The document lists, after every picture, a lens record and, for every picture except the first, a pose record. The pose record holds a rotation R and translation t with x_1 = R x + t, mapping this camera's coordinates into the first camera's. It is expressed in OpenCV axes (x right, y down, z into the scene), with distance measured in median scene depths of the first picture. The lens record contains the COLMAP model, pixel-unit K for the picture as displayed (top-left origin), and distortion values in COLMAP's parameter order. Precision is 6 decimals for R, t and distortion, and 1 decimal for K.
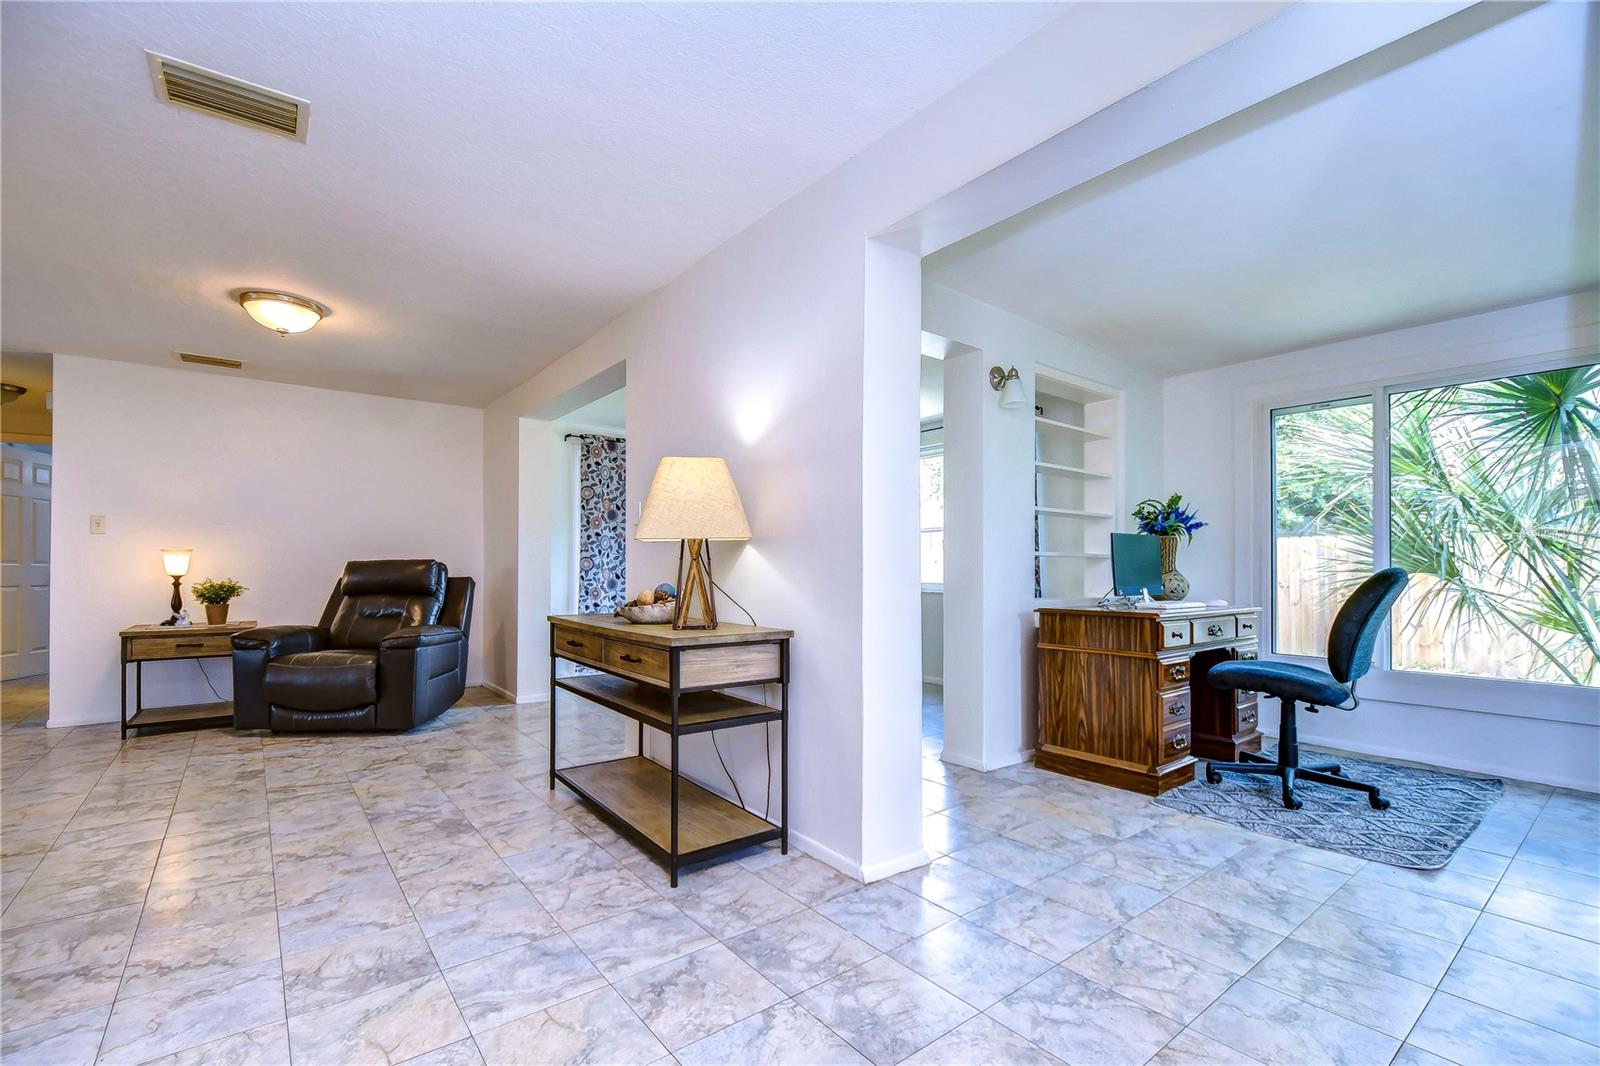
lens RADIAL K [[697.8, 0, 802.2], [0, 697.8, 560.8], [0, 0, 1]] dist [0.009586, -0.007634]
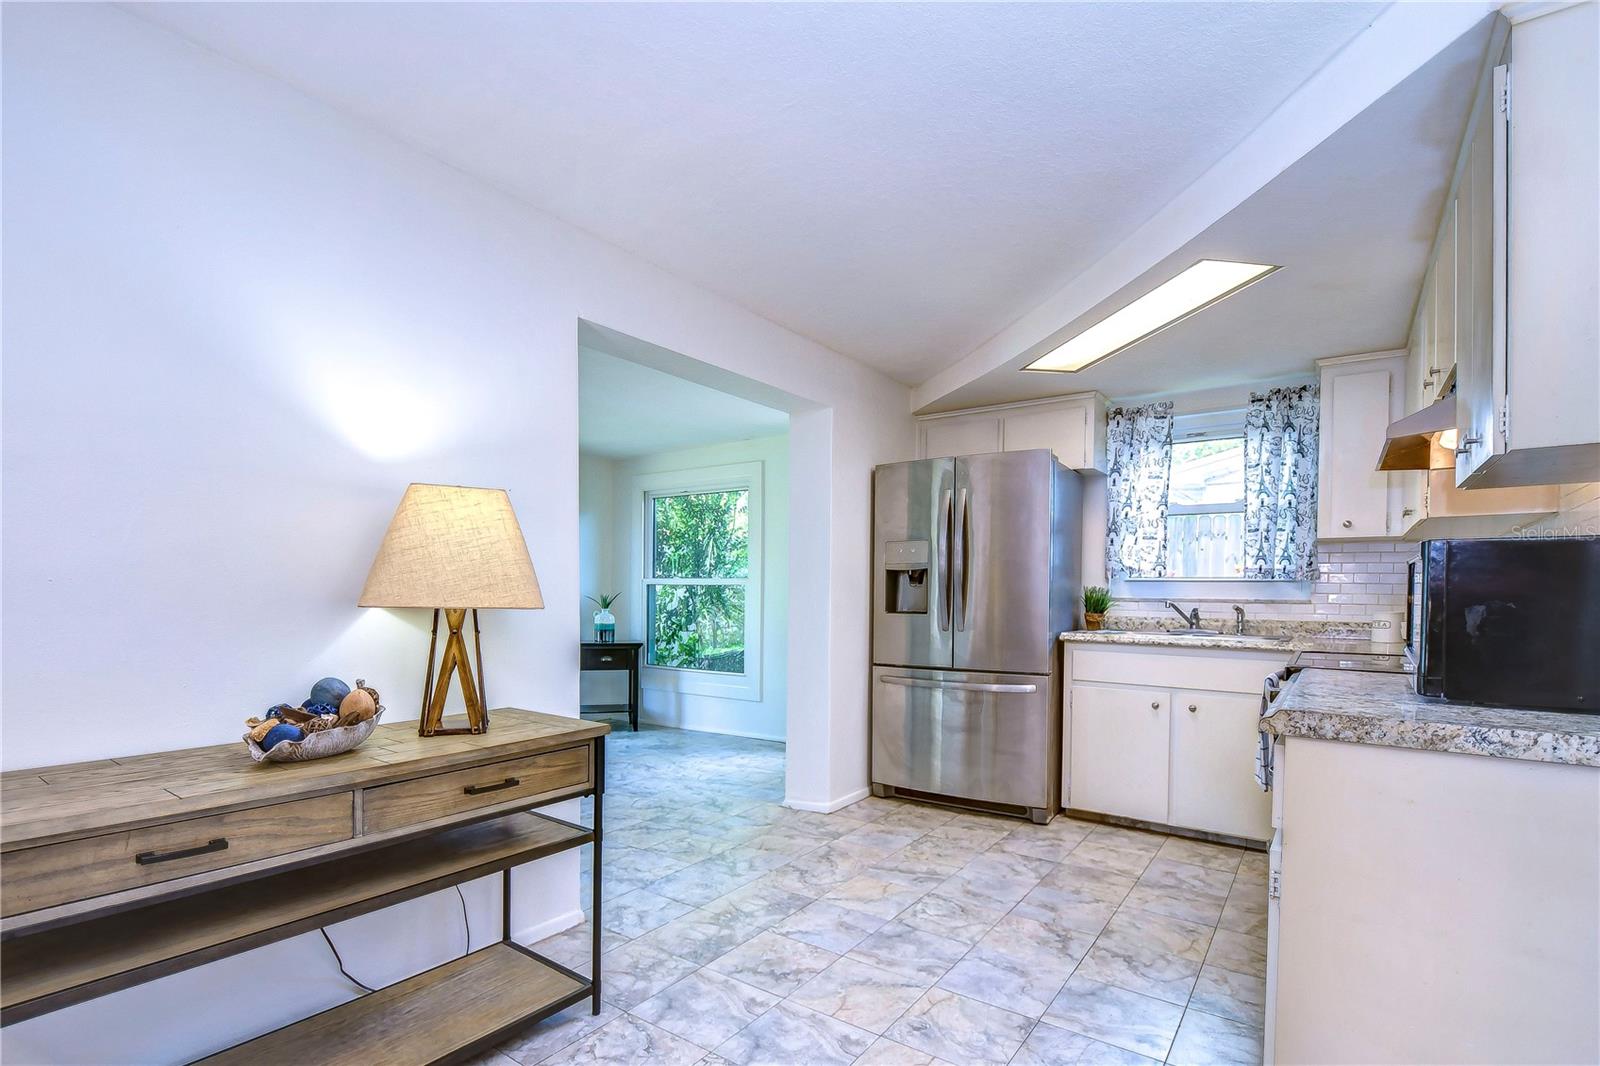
lens RADIAL K [[762.5, 0, 796.8], [0, 762.5, 610.8], [0, 0, 1]] dist [0.002682, -0.000352]
pose [[-0.279002, -0.030272, 0.959813, -0.774983], [-0.020440, 0.999464, 0.025581, -0.039379], [-0.960073, -0.012481, -0.279471, 0.702065]]
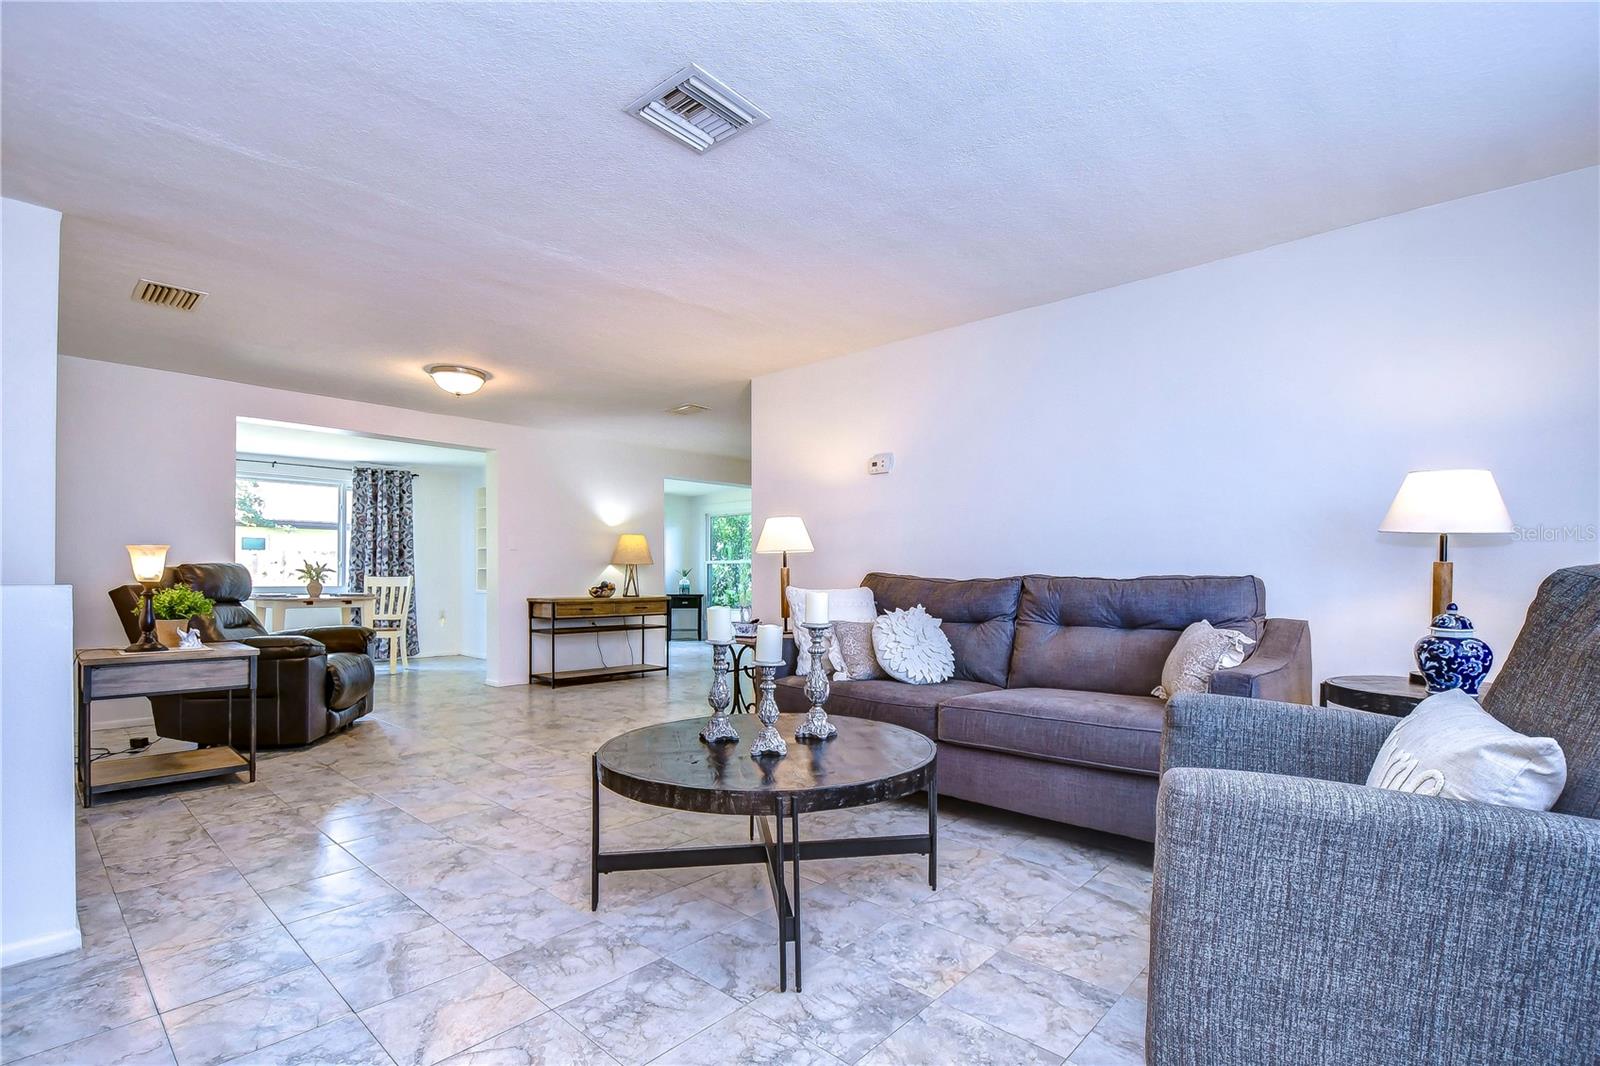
lens RADIAL K [[739.2, 0, 805.1], [0, 739.2, 571.6], [0, 0, 1]] dist [0.000645, -0.015756]
pose [[-0.164451, 0.005344, 0.986371, -2.432424], [-0.011427, 0.999908, -0.007322, 0.010977], [-0.986319, -0.012476, -0.164375, 0.641148]]
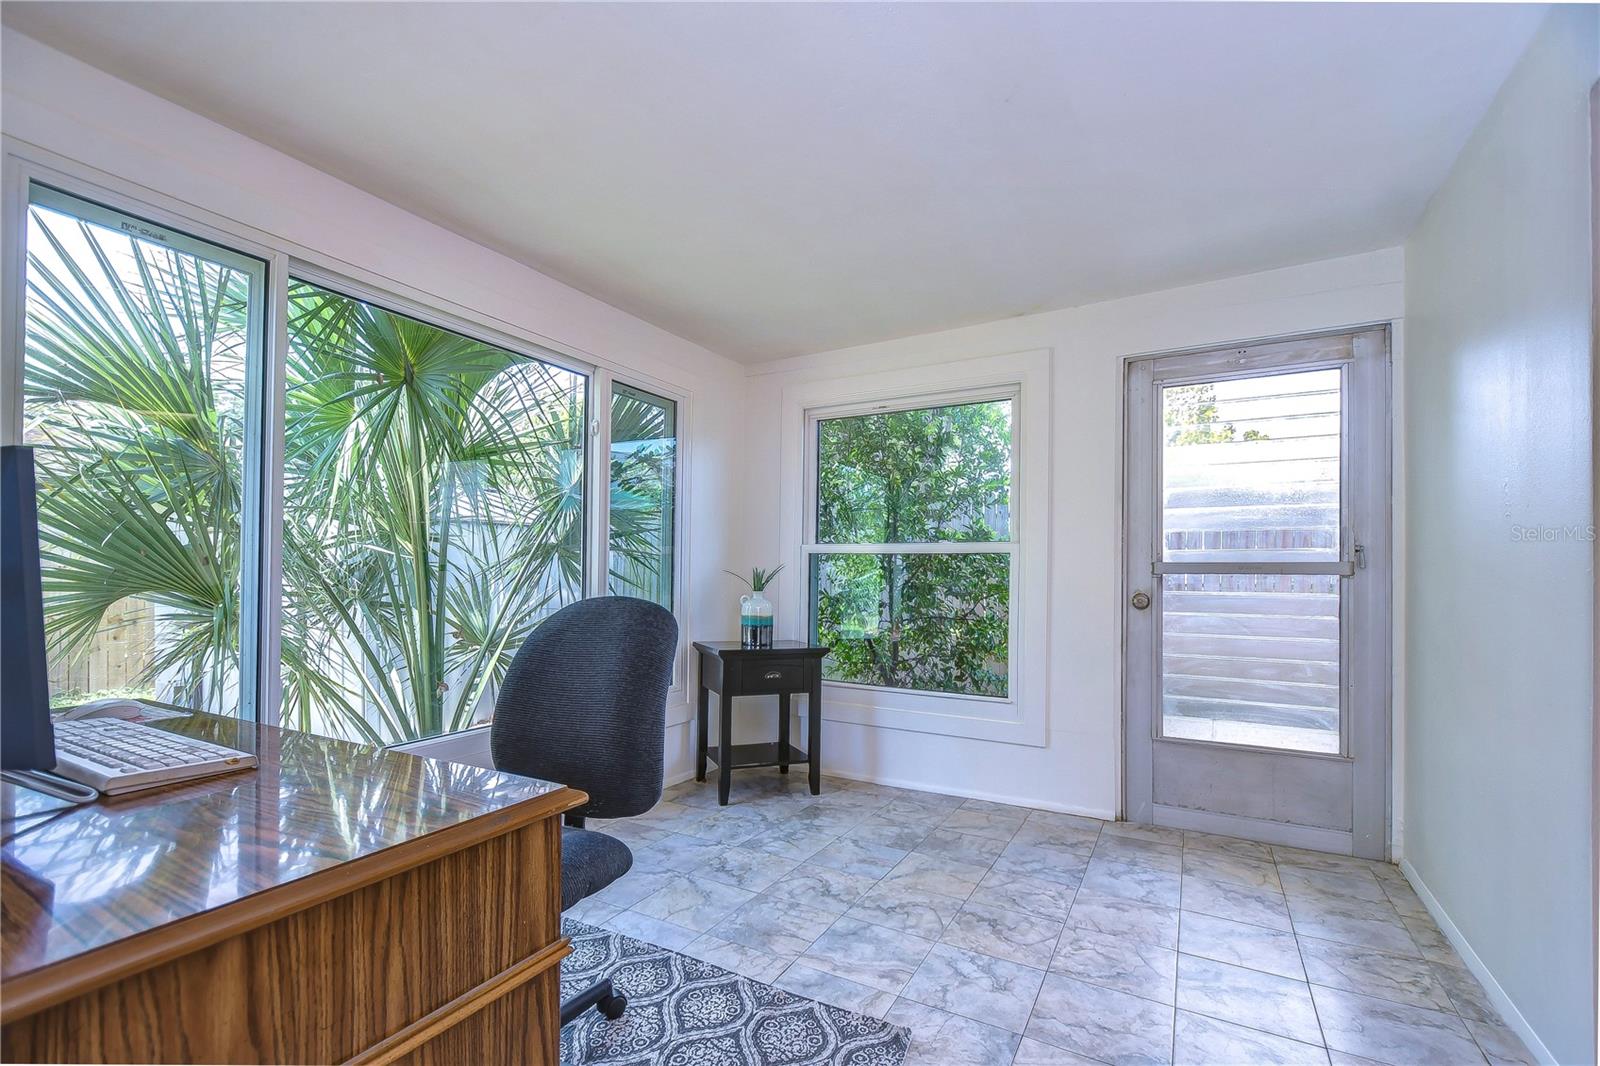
lens RADIAL K [[697.8, 0, 802.2], [0, 697.8, 560.8], [0, 0, 1]] dist [0.009586, -0.007634]
pose [[-0.380047, 0.008762, 0.924926, 0.206397], [-0.025252, 0.999484, -0.019844, -0.011862], [-0.924622, -0.030898, -0.379630, 0.988029]]
